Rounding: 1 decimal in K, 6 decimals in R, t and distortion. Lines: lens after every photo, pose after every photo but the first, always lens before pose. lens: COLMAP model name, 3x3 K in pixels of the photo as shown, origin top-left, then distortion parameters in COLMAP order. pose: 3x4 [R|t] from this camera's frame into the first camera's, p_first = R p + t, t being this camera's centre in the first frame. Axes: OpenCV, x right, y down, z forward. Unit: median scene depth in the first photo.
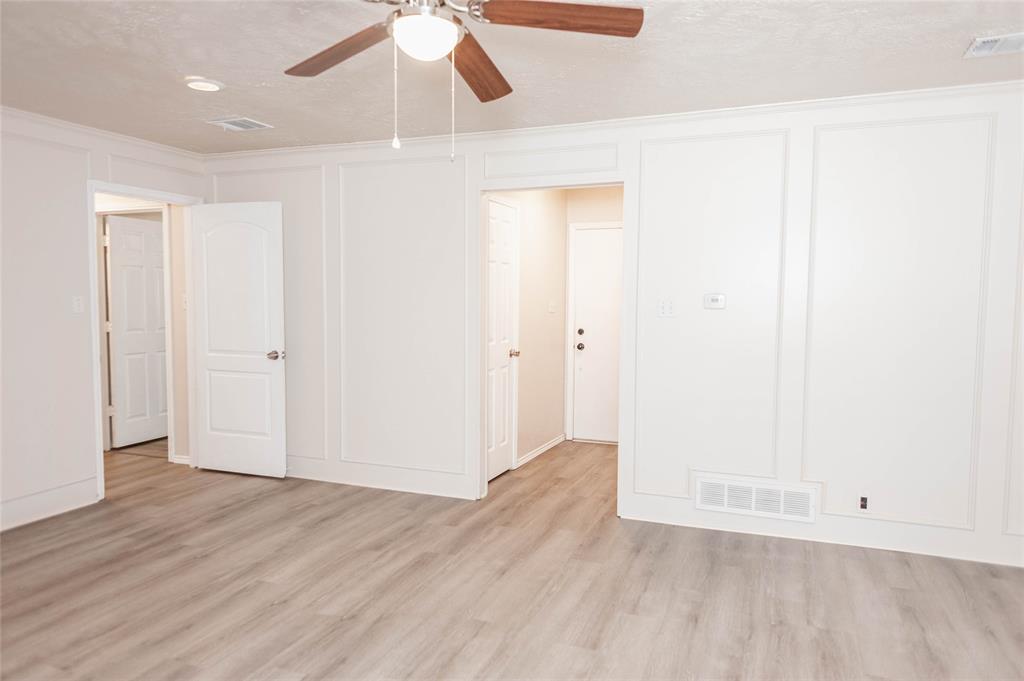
lens RADIAL K [[677.0, 0, 511.5], [0, 677.0, 339.2], [0, 0, 1]] dist [0.021661, -0.011605]
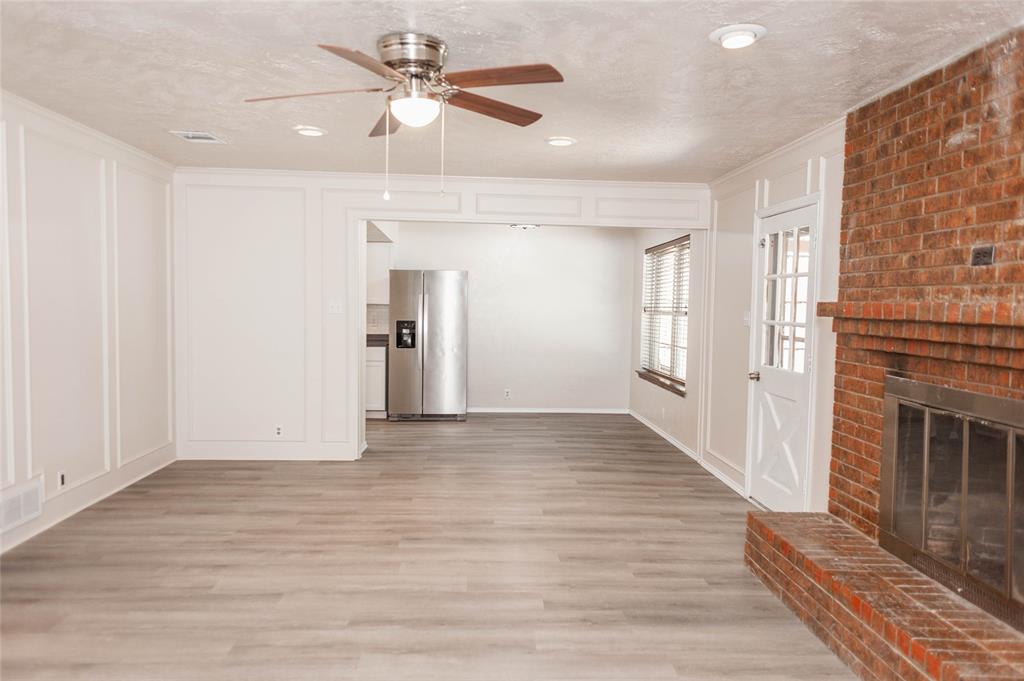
lens RADIAL K [[677.0, 0, 507.3], [0, 677.0, 338.4], [0, 0, 1]] dist [0.021661, -0.011605]
pose [[-0.411334, -0.061046, 0.909438, -0.915775], [0.033887, 0.996041, 0.082186, -0.068229], [-0.910855, 0.064624, -0.407637, 0.900680]]
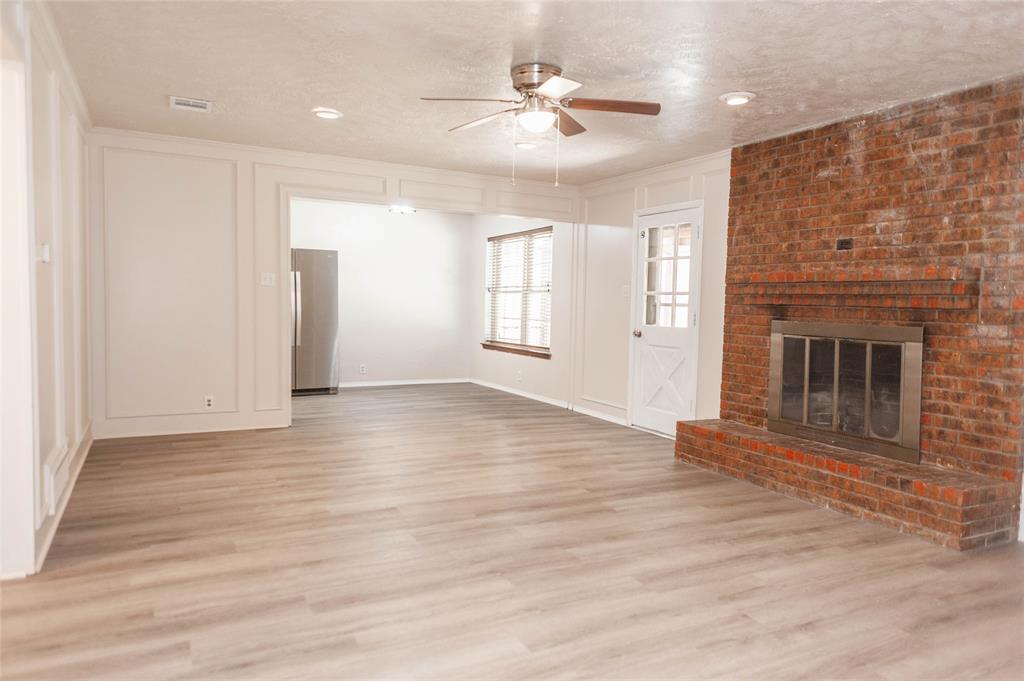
lens RADIAL K [[677.0, 0, 508.9], [0, 677.0, 337.2], [0, 0, 1]] dist [0.021661, -0.011605]
pose [[-0.751231, -0.057695, 0.657513, -0.813139], [0.012514, 0.994748, 0.101584, -0.041082], [-0.659921, 0.084541, -0.746564, 1.544869]]
